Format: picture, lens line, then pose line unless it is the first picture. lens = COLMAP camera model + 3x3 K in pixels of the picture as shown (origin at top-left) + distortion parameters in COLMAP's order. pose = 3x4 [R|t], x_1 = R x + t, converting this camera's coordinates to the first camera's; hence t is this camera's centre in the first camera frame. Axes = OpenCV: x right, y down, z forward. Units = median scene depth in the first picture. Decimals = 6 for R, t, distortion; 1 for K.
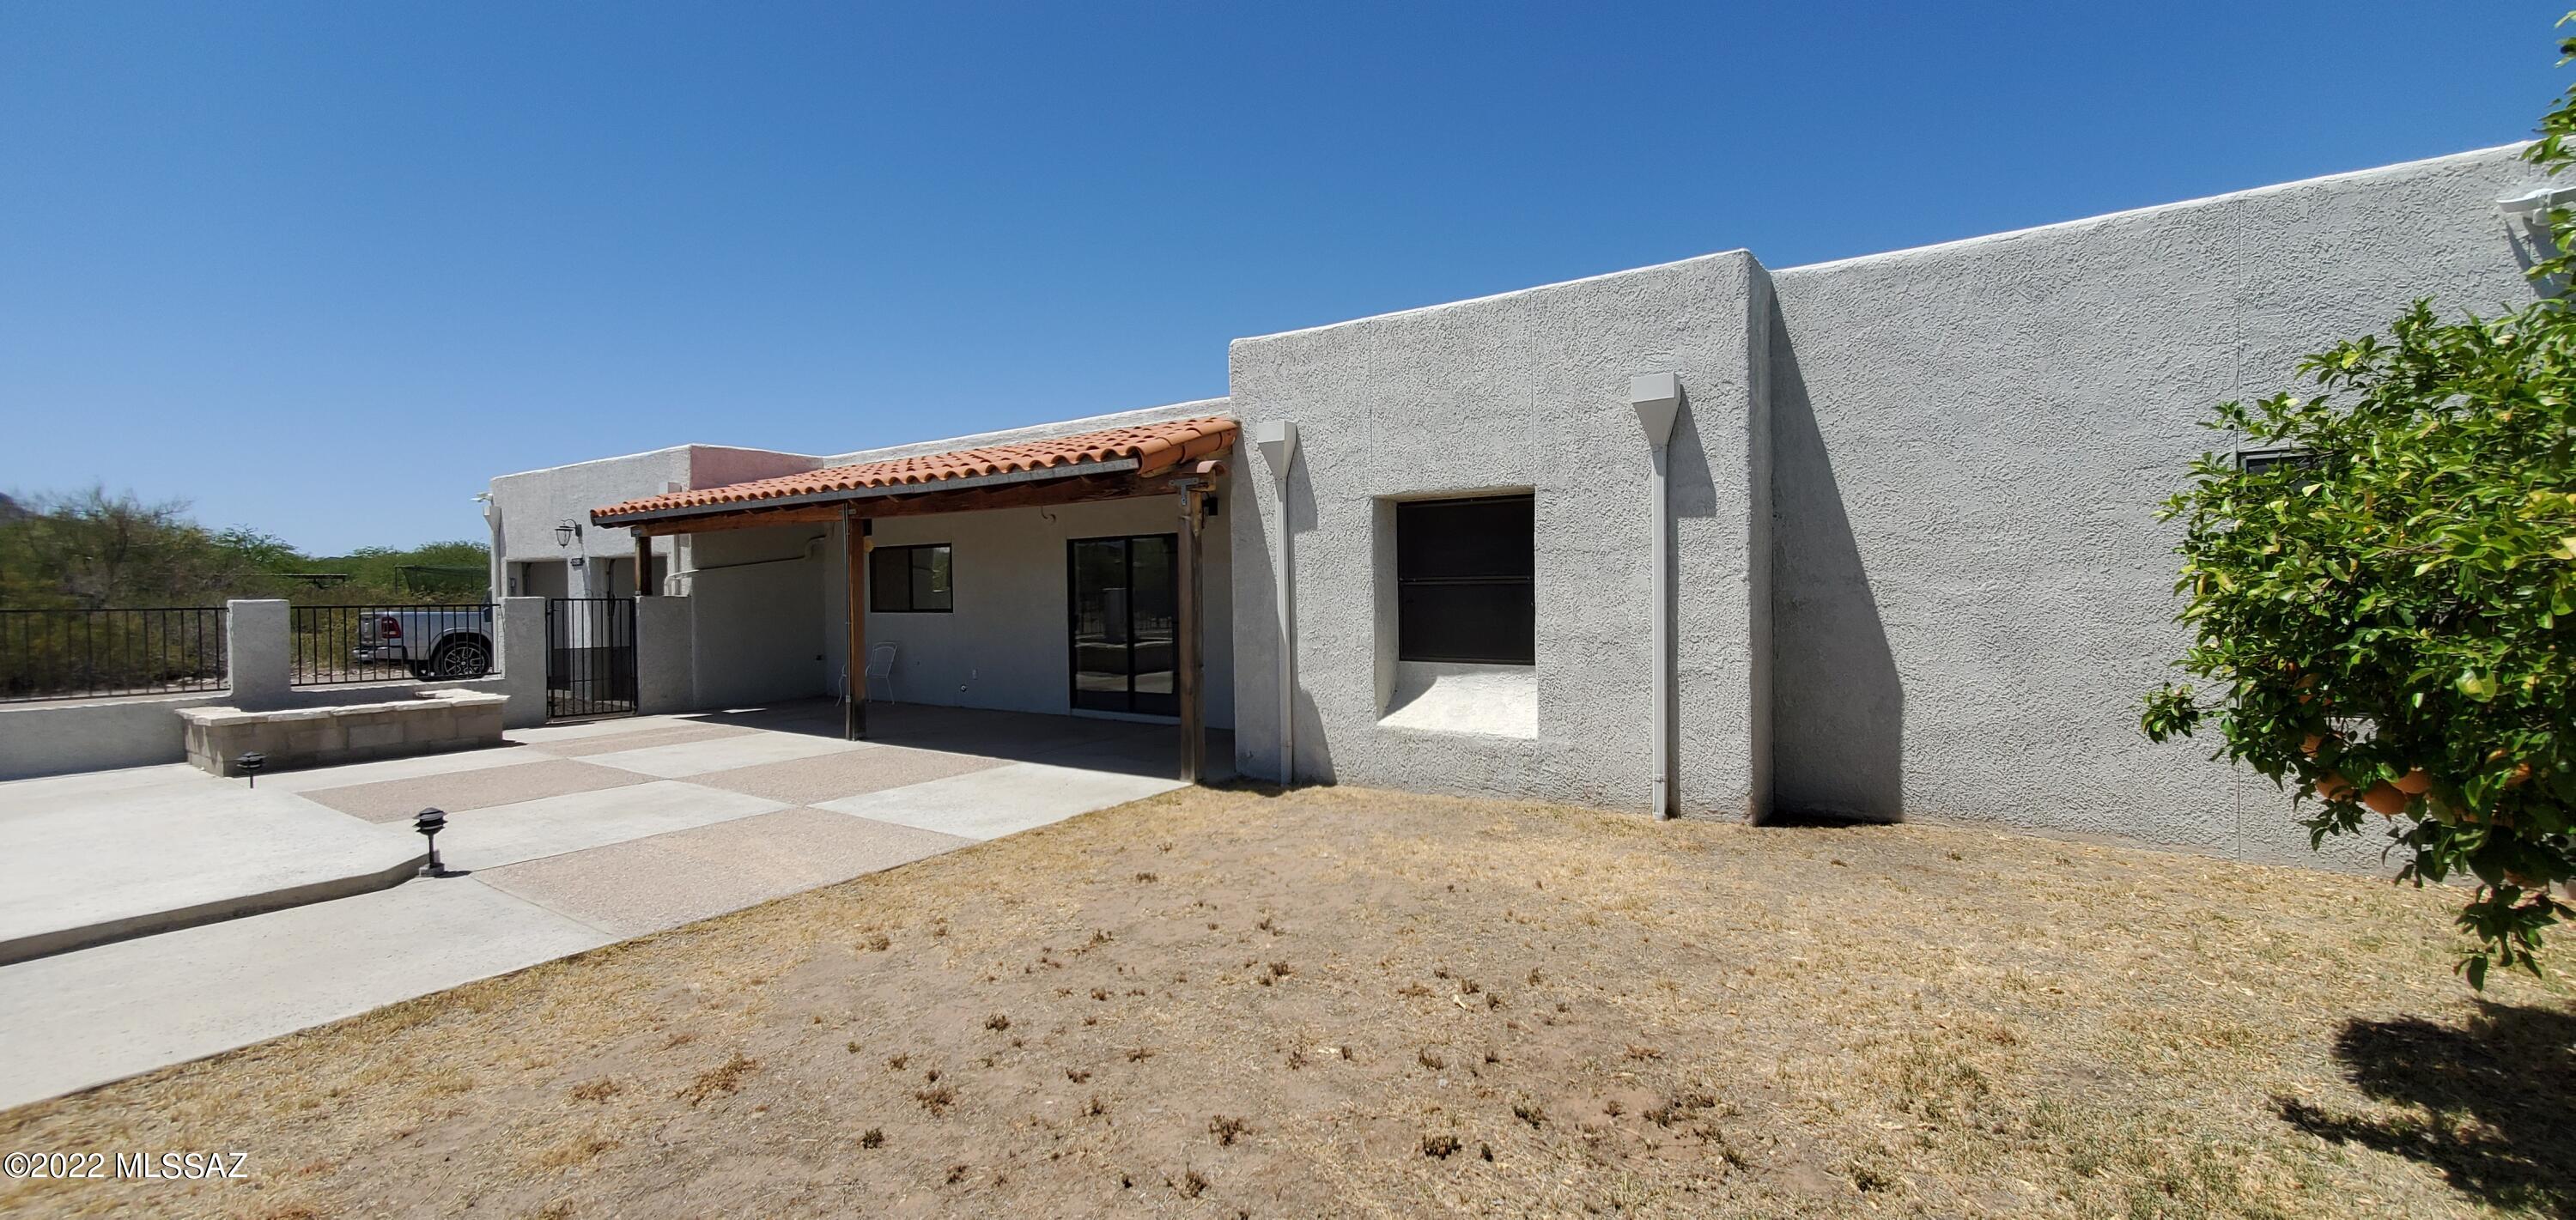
lens RADIAL K [[1026.5, 0, 1288.0], [0, 1026.5, 610.0], [0, 0, 1]] dist [0.001440, 0.000015]
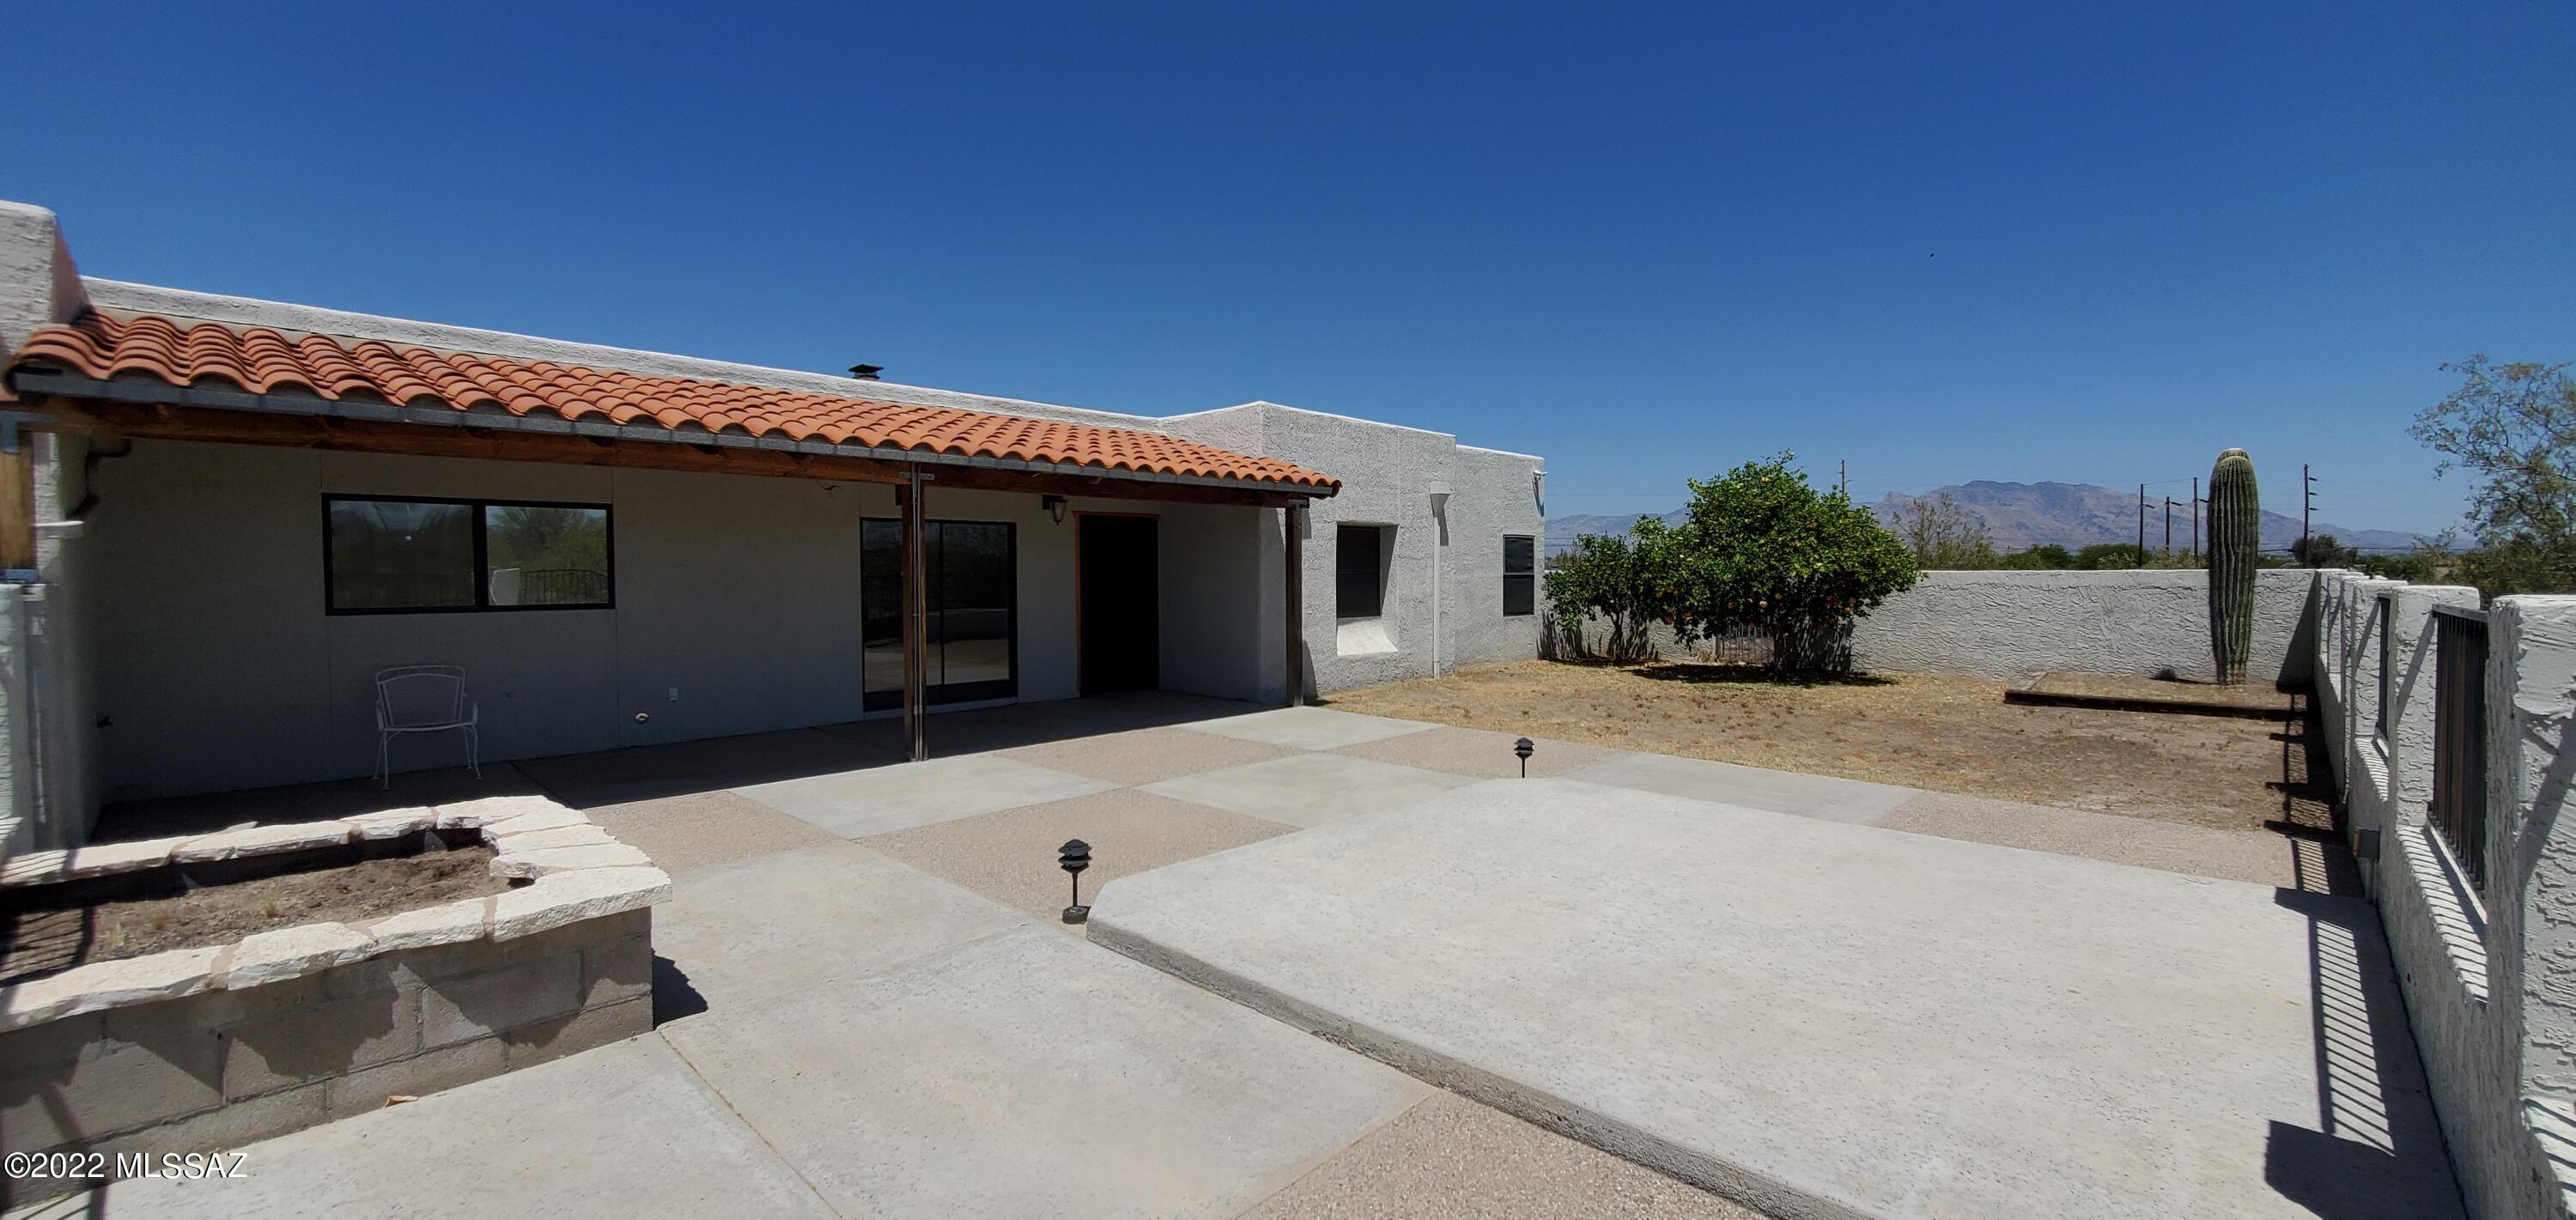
lens RADIAL K [[1026.5, 0, 1288.0], [0, 1026.5, 610.0], [0, 0, 1]] dist [0.001440, 0.000015]
pose [[0.163088, -0.021276, 0.986382, -1.660903], [0.030048, 0.999411, 0.016589, 0.005239], [-0.986154, 0.026934, 0.163631, 0.831330]]
